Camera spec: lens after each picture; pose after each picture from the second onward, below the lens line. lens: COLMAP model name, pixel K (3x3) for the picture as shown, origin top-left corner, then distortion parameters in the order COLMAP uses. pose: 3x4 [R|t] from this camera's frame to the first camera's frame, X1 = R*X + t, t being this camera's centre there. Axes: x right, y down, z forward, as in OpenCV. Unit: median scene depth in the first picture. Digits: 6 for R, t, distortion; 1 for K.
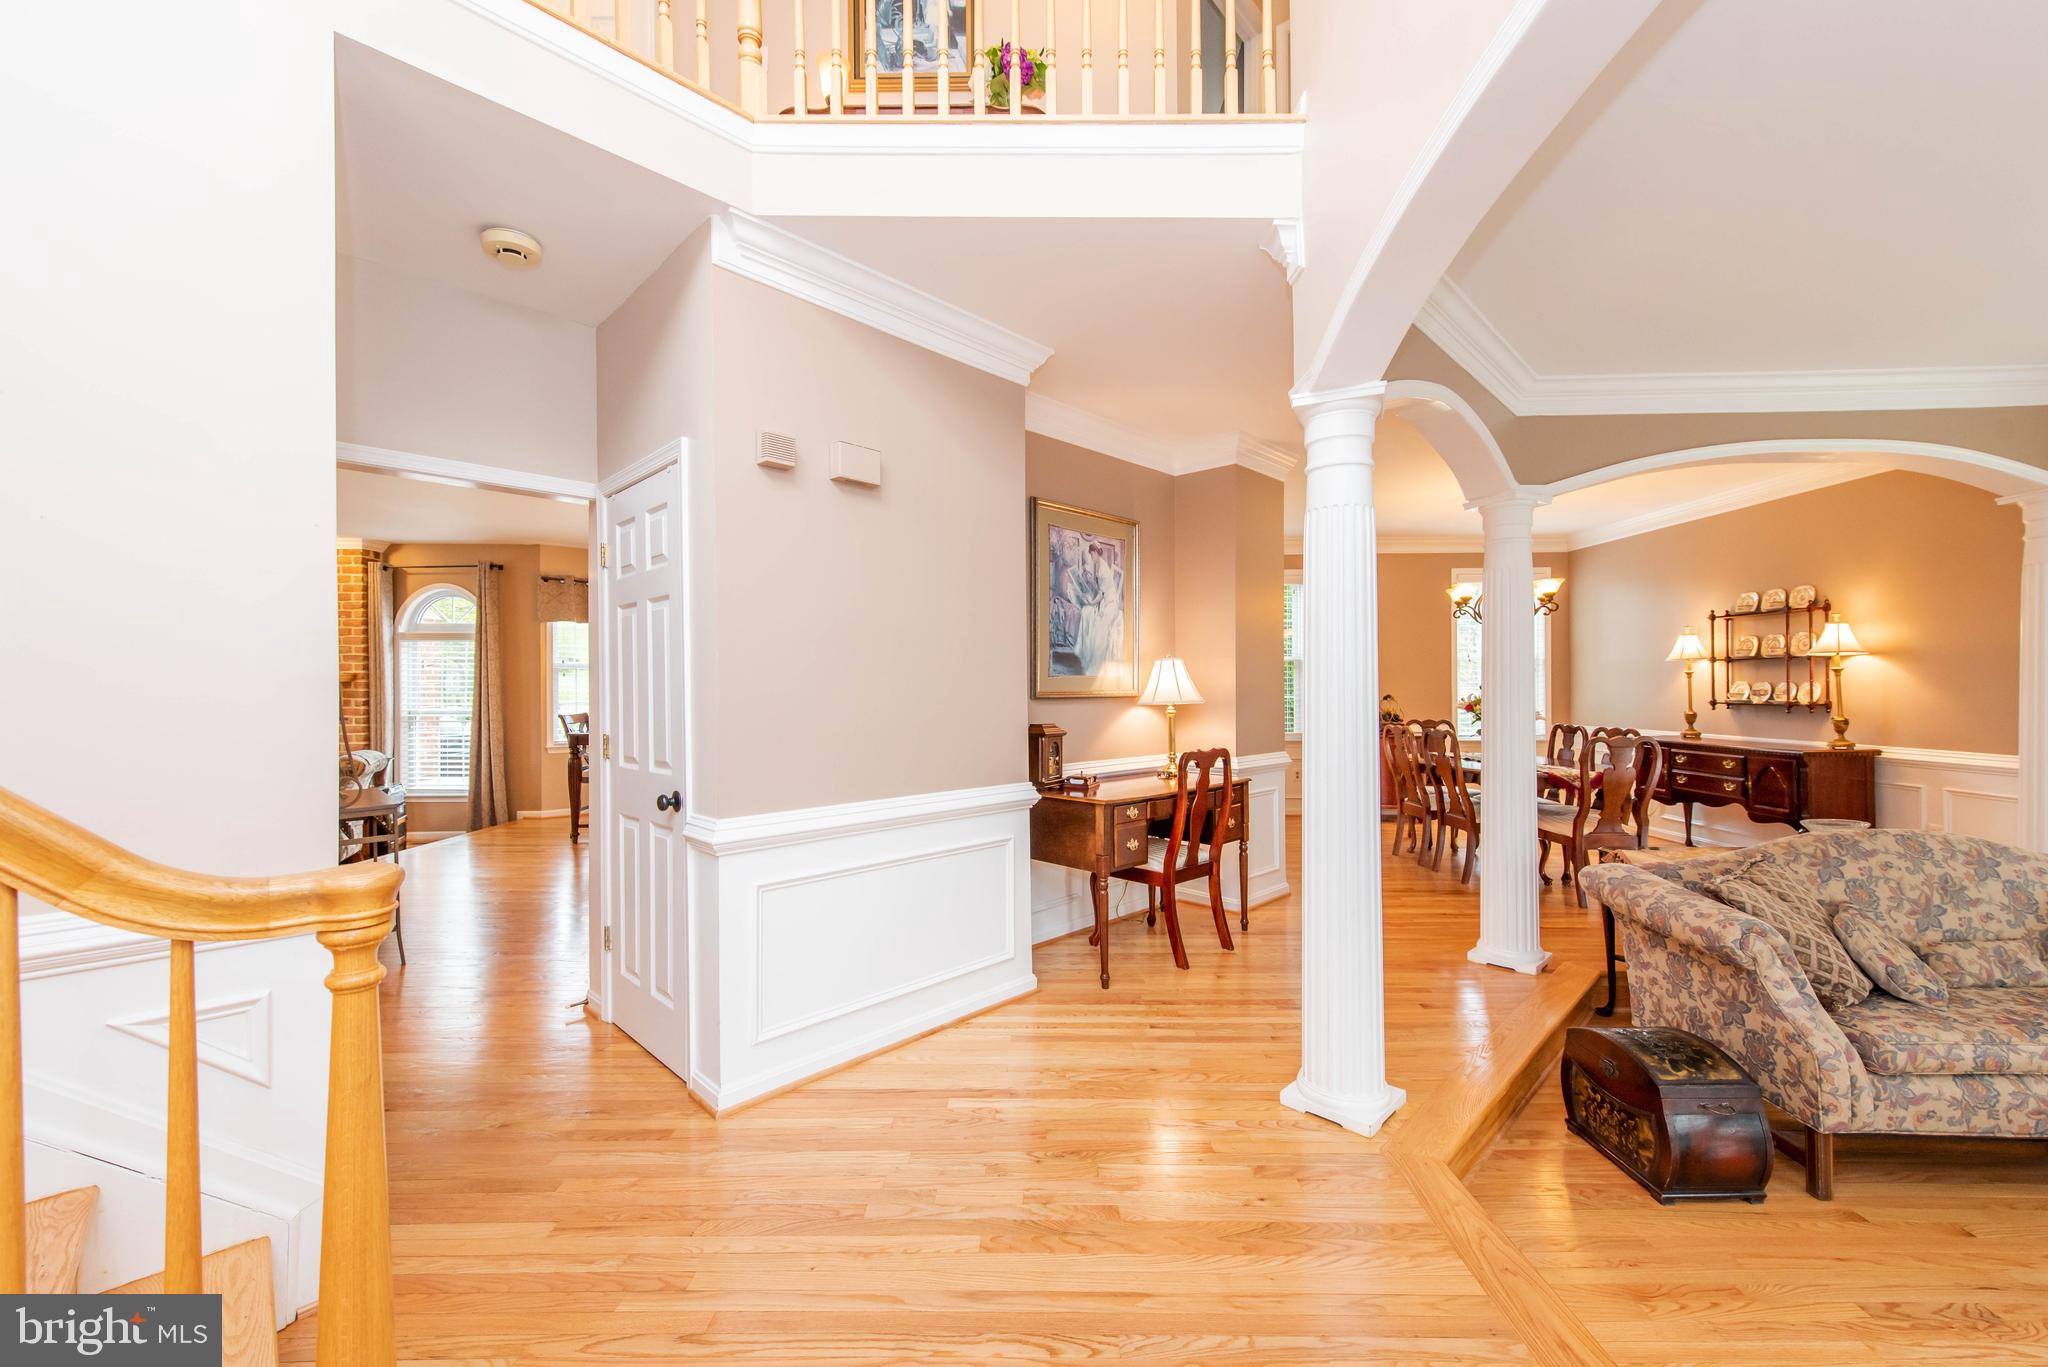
lens RADIAL K [[801.6, 0, 1028.7], [0, 801.6, 690.3], [0, 0, 1]] dist [0.015156, -0.004522]
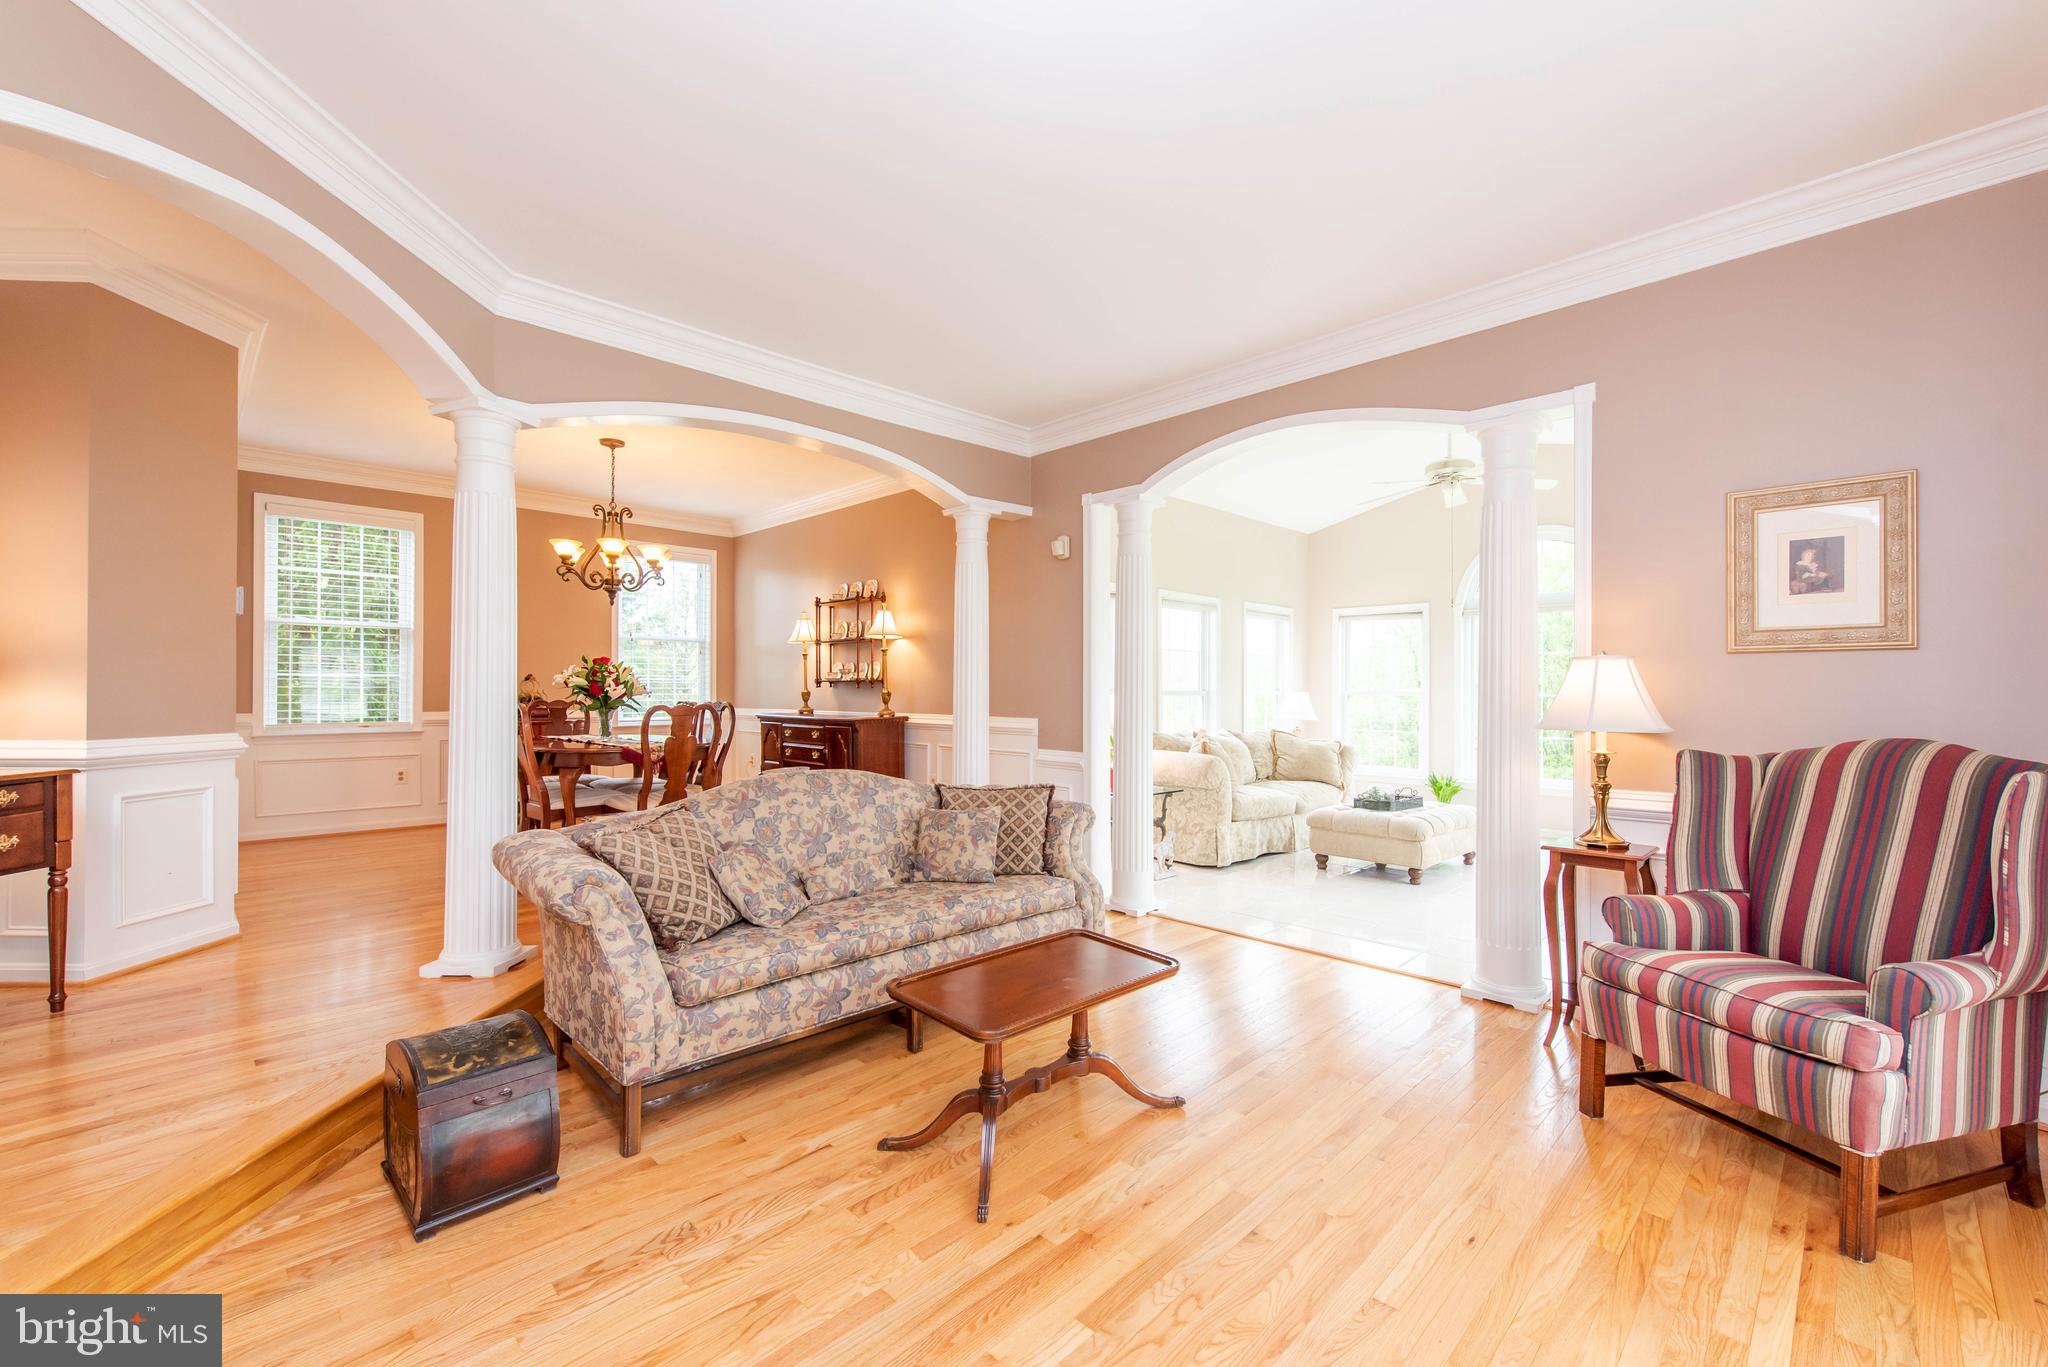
lens RADIAL K [[850.6, 0, 1021.9], [0, 850.6, 685.8], [0, 0, 1]] dist [0.012338, -0.002157]
pose [[0.698005, 0.009197, 0.716033, 0.365878], [-0.003028, 0.999946, -0.009892, 0.056331], [-0.716086, 0.004737, 0.697996, -0.015832]]
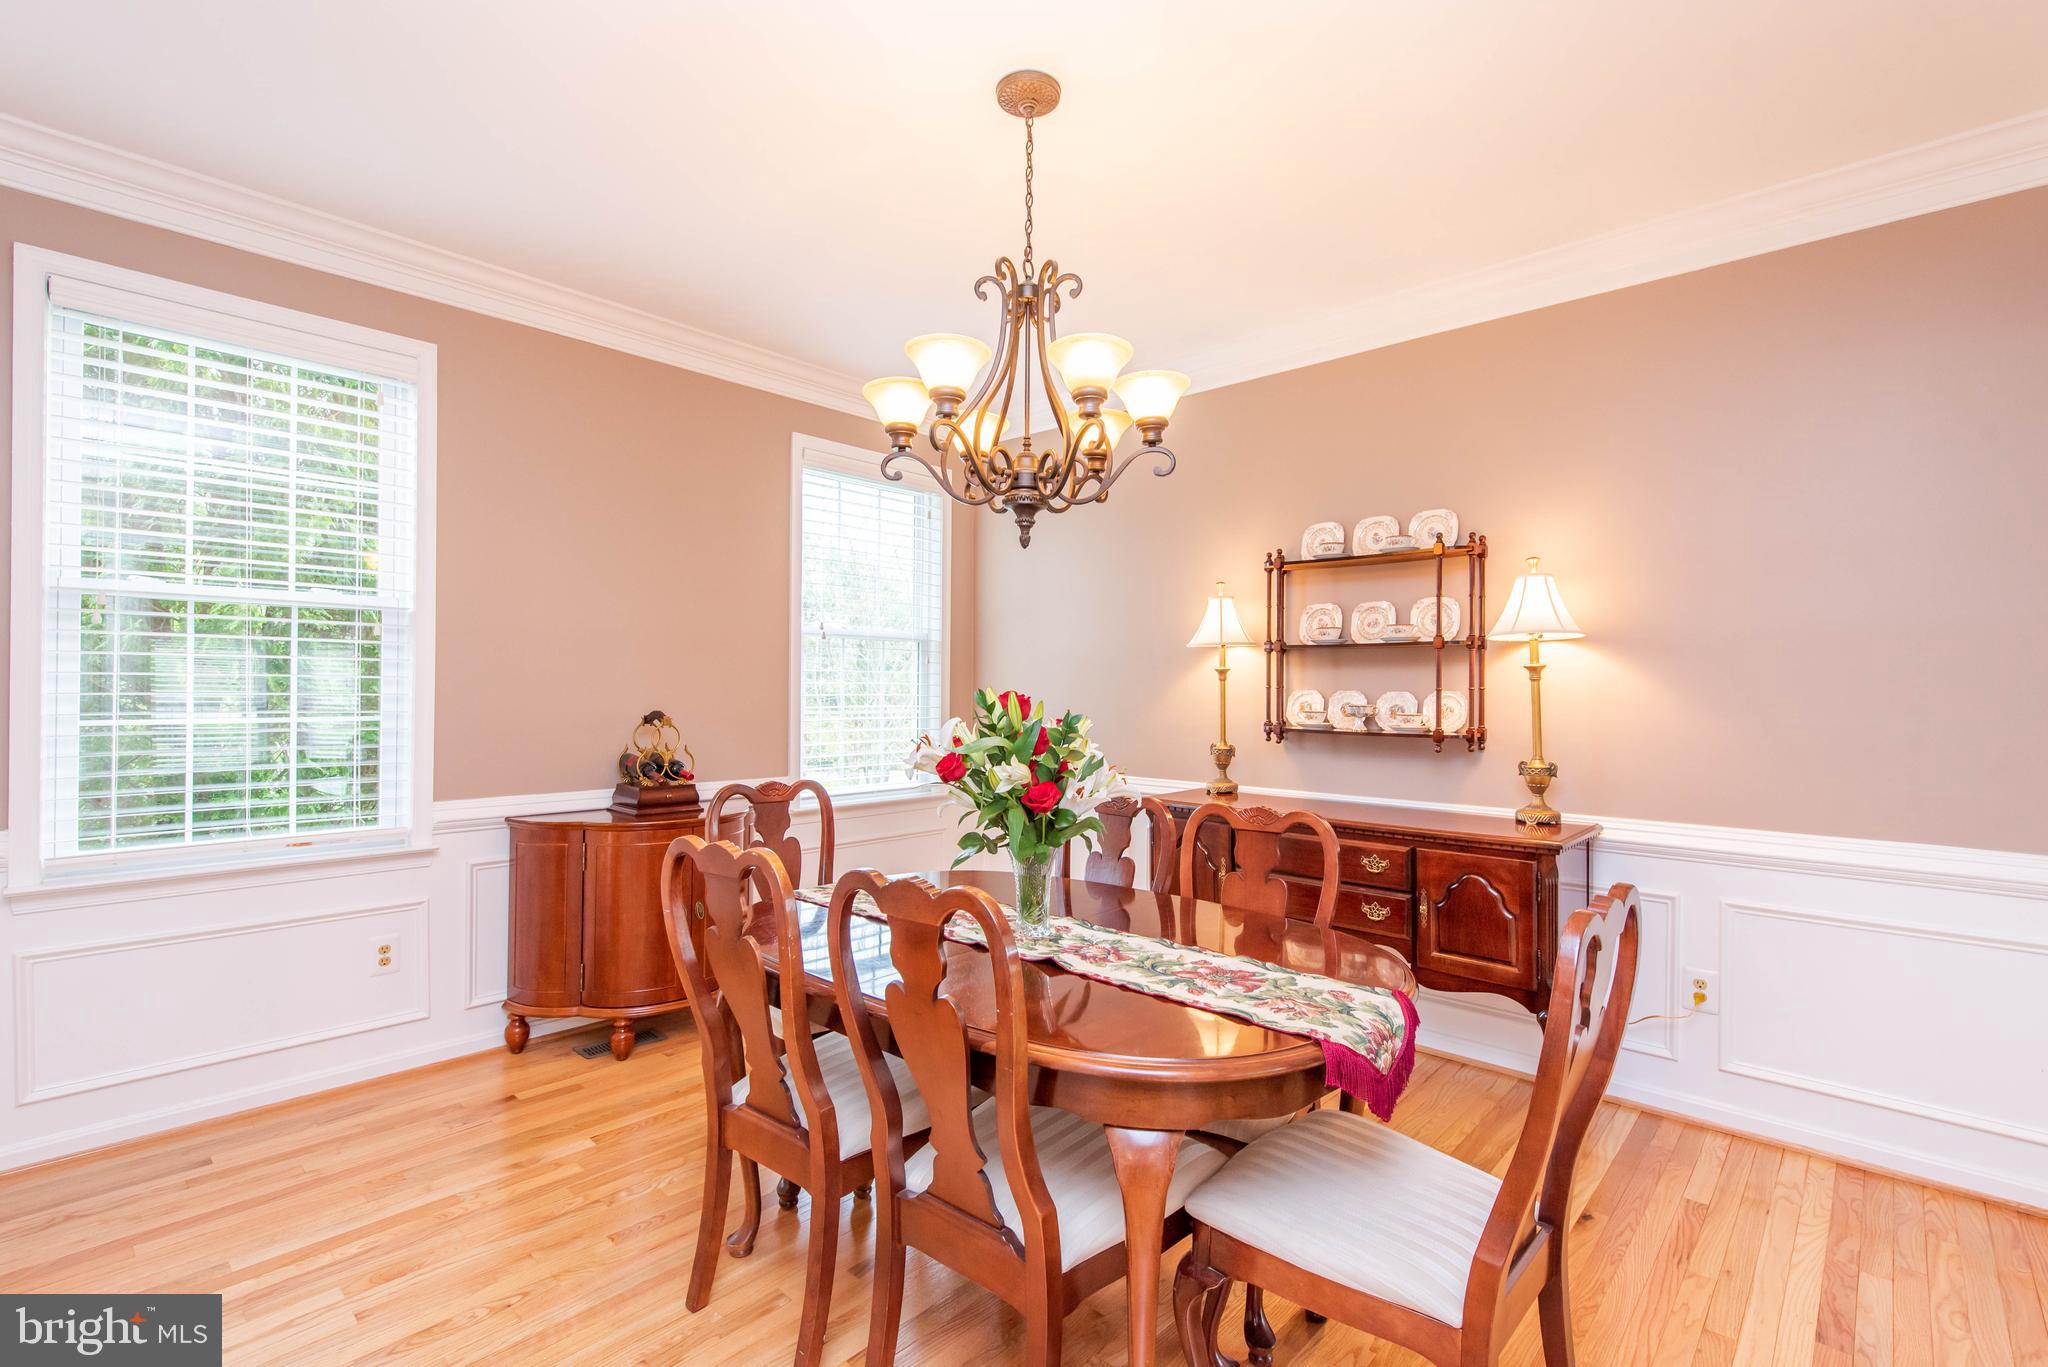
lens RADIAL K [[969.2, 0, 1059.0], [0, 969.2, 694.7], [0, 0, 1]] dist [-0.001567, -0.000565]
pose [[0.665714, 0.008360, 0.746160, 0.502470], [-0.009830, 0.999949, -0.002433, -0.007728], [-0.746142, -0.005715, 0.665762, 1.198935]]
